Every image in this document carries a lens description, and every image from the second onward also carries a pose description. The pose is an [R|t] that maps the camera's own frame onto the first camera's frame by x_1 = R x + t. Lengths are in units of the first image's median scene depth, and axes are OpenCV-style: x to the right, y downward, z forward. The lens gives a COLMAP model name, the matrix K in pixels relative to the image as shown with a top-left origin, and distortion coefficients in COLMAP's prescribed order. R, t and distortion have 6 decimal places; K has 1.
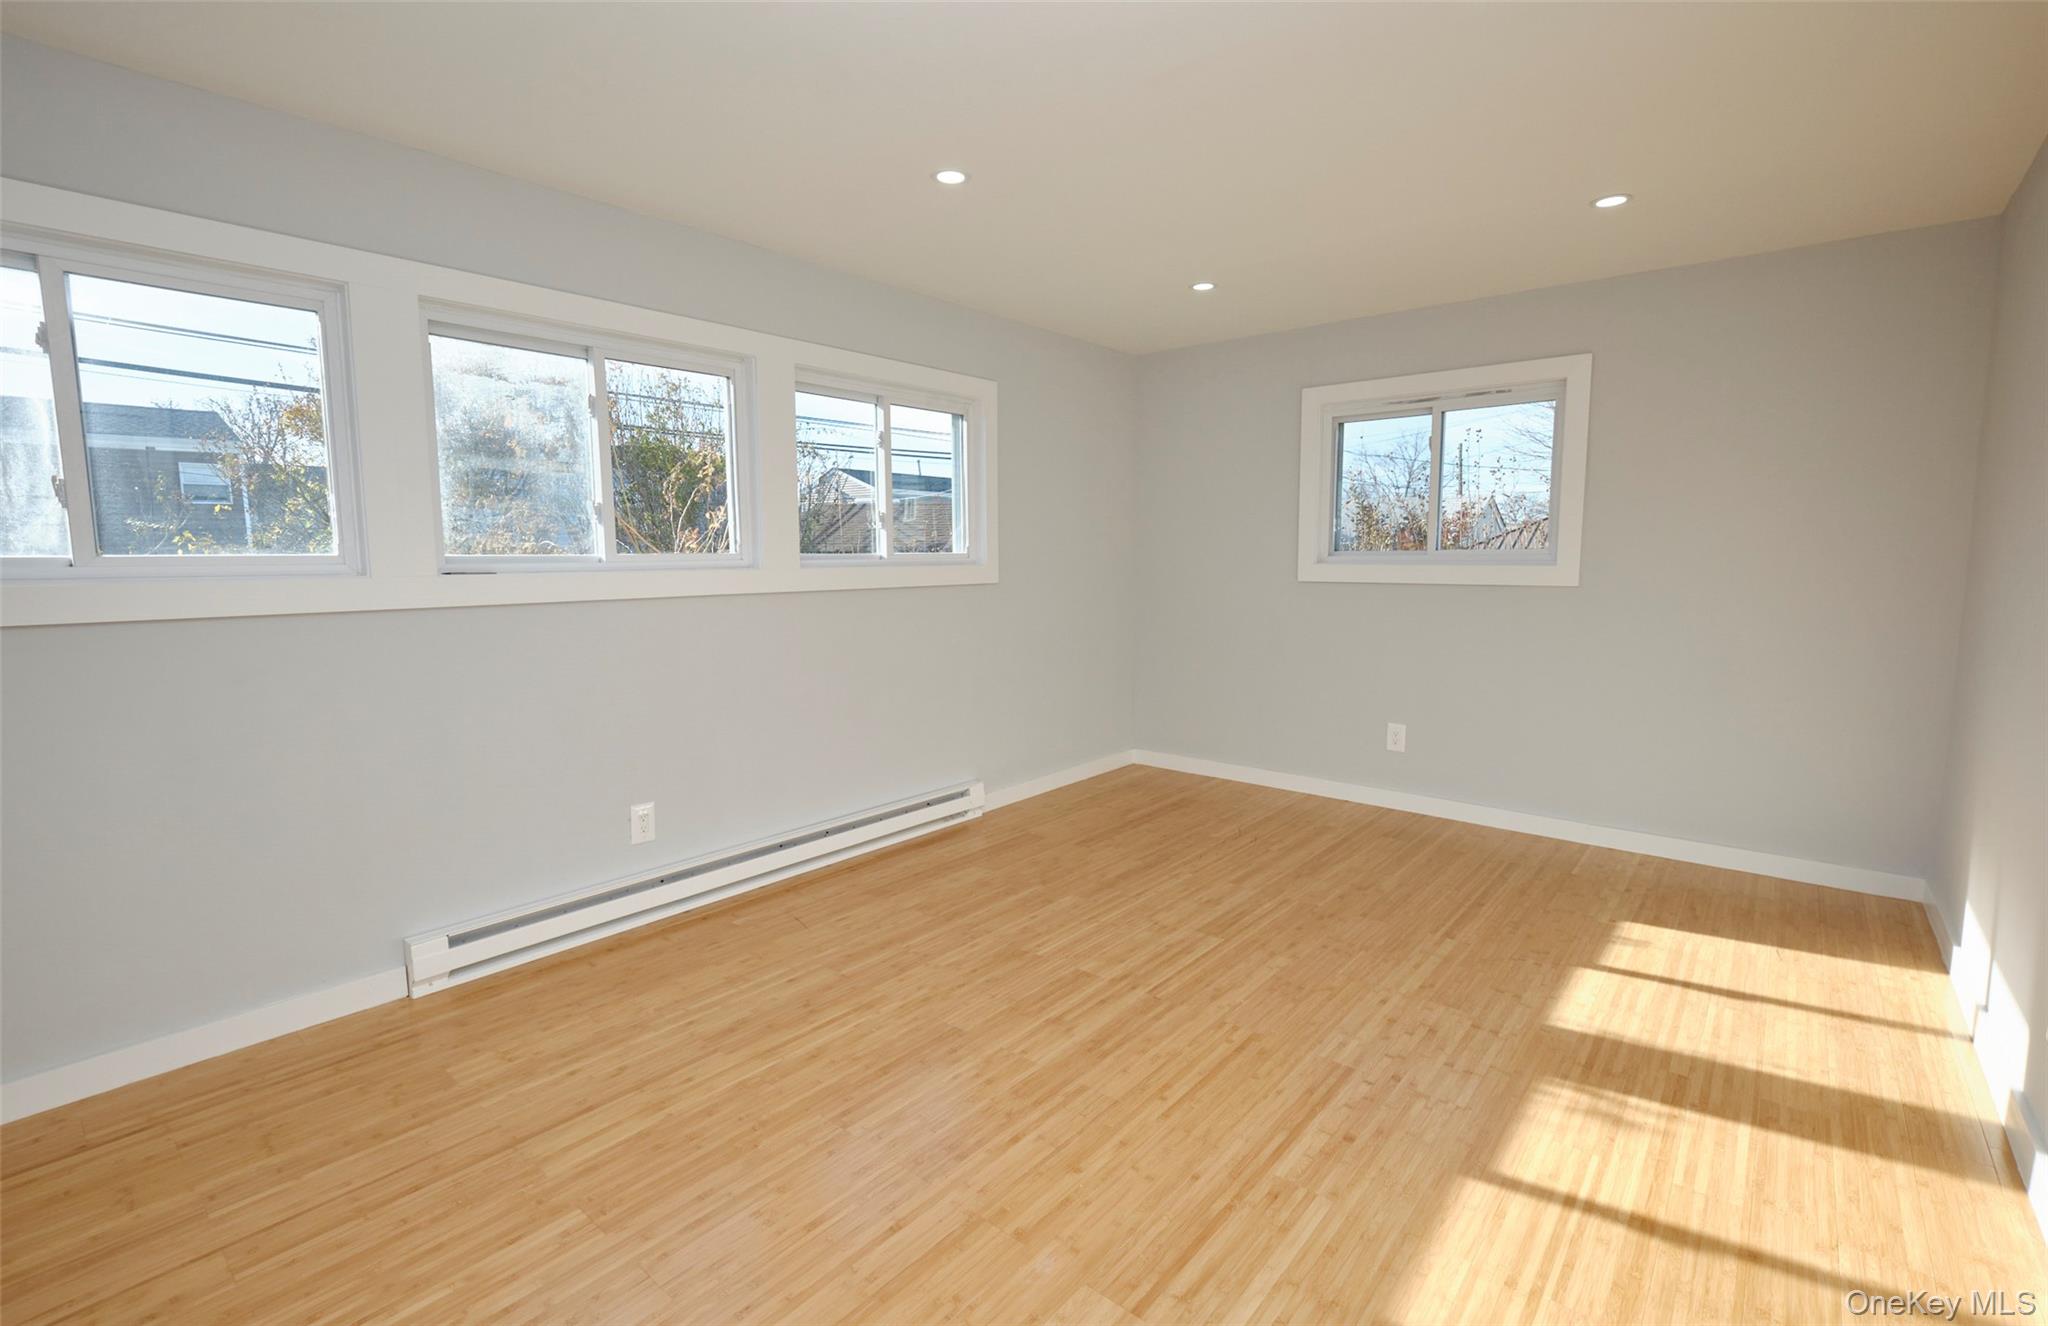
lens RADIAL K [[932.0, 0, 1033.9], [0, 932.0, 673.3], [0, 0, 1]] dist [-0.003013, -0.000285]
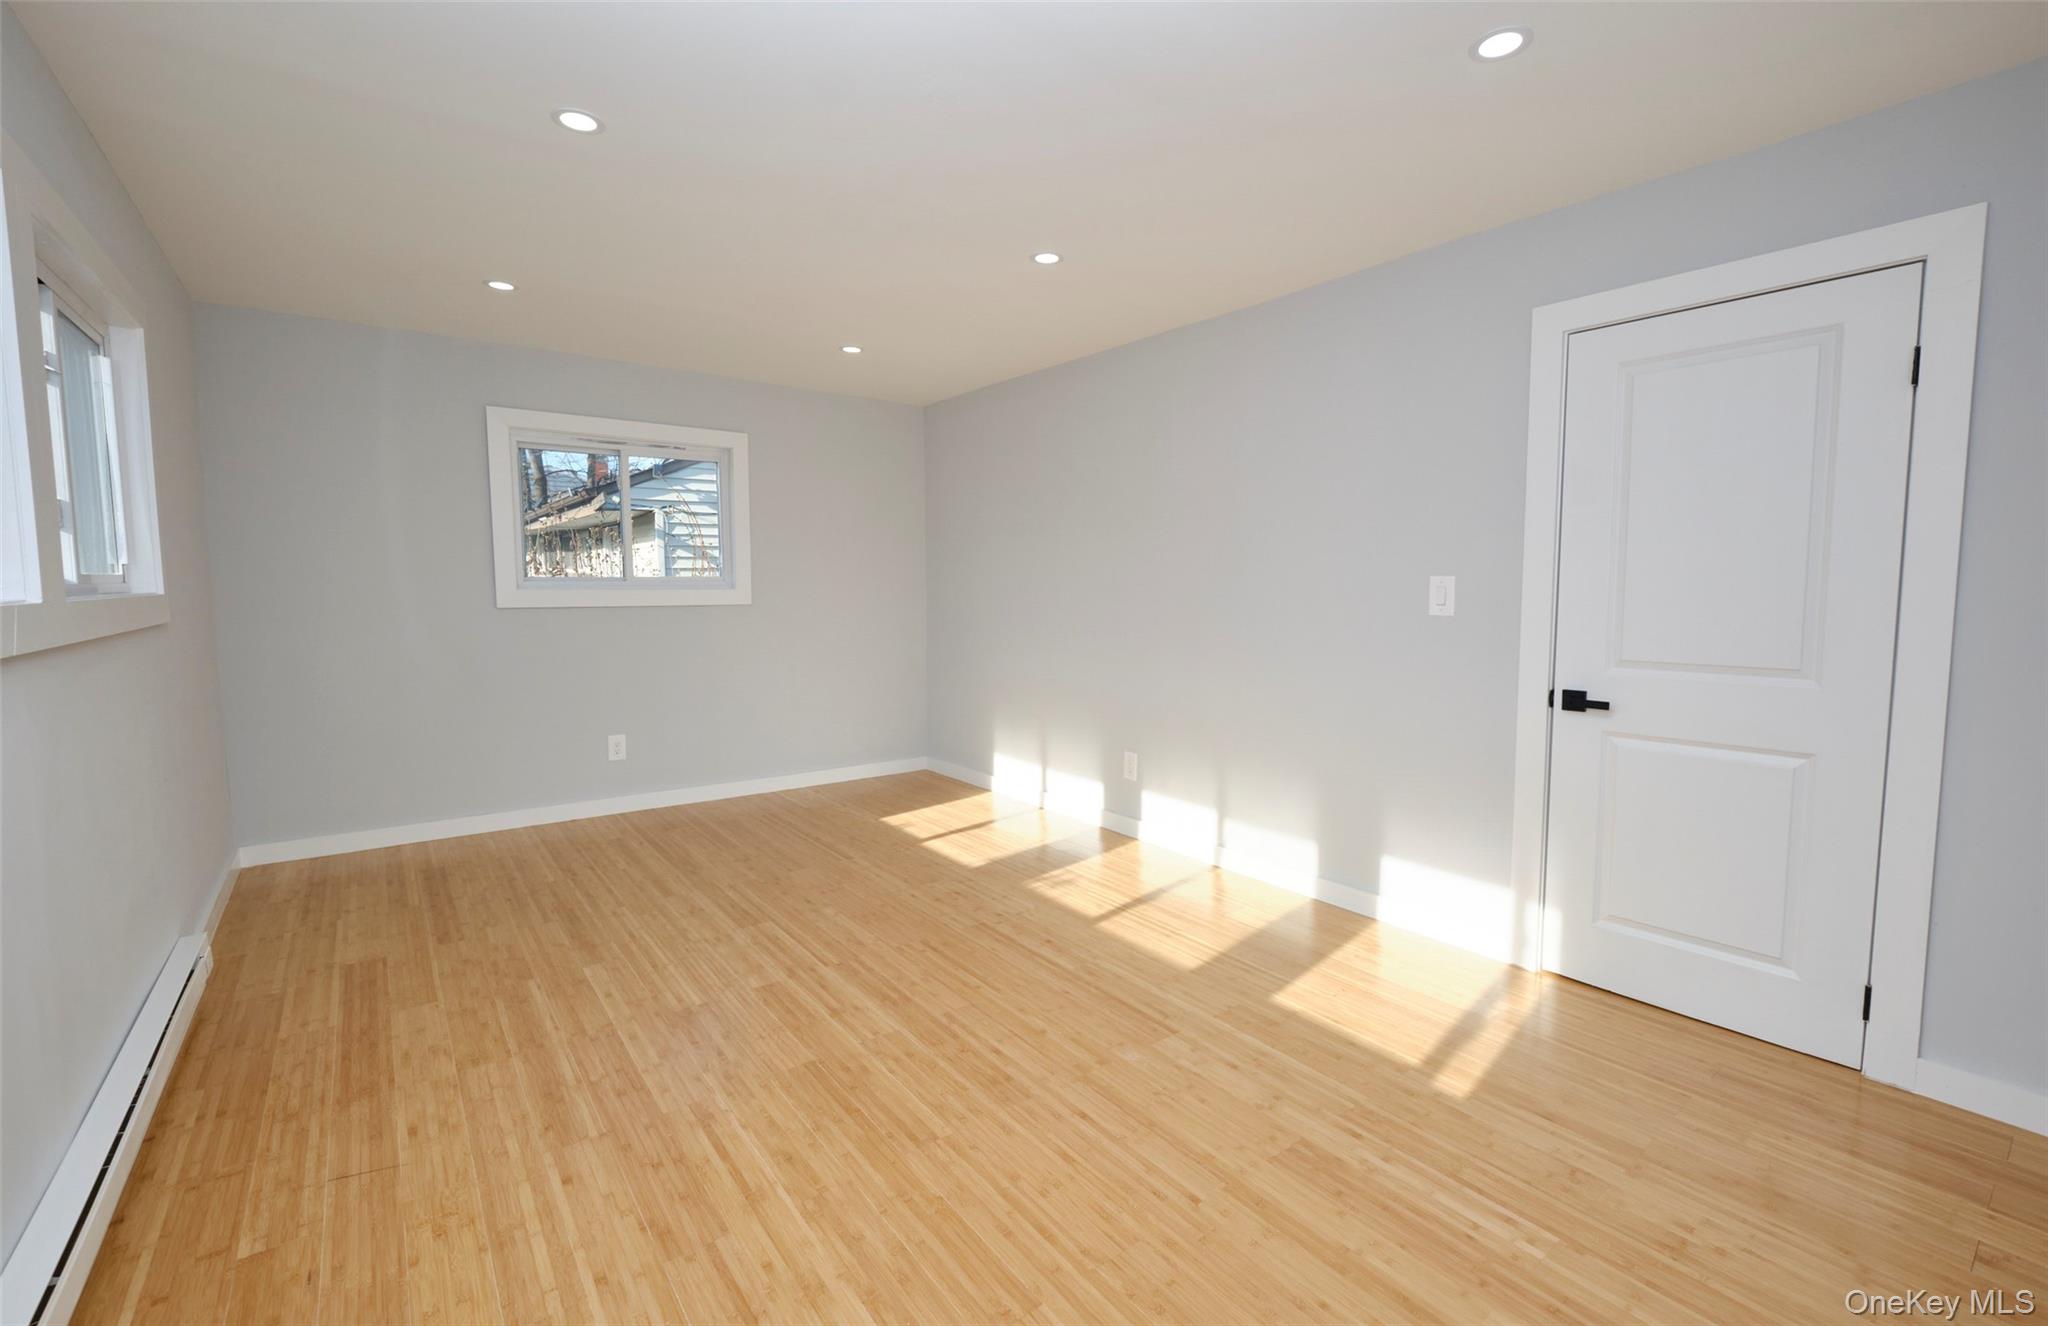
lens RADIAL K [[871.9, 0, 1026.7], [0, 871.9, 677.4], [0, 0, 1]] dist [-0.000671, -0.000941]
pose [[0.200544, -0.100203, 0.974547, -0.787571], [0.119208, 0.989860, 0.077247, -0.054334], [-0.972405, 0.100683, 0.210455, 0.484391]]
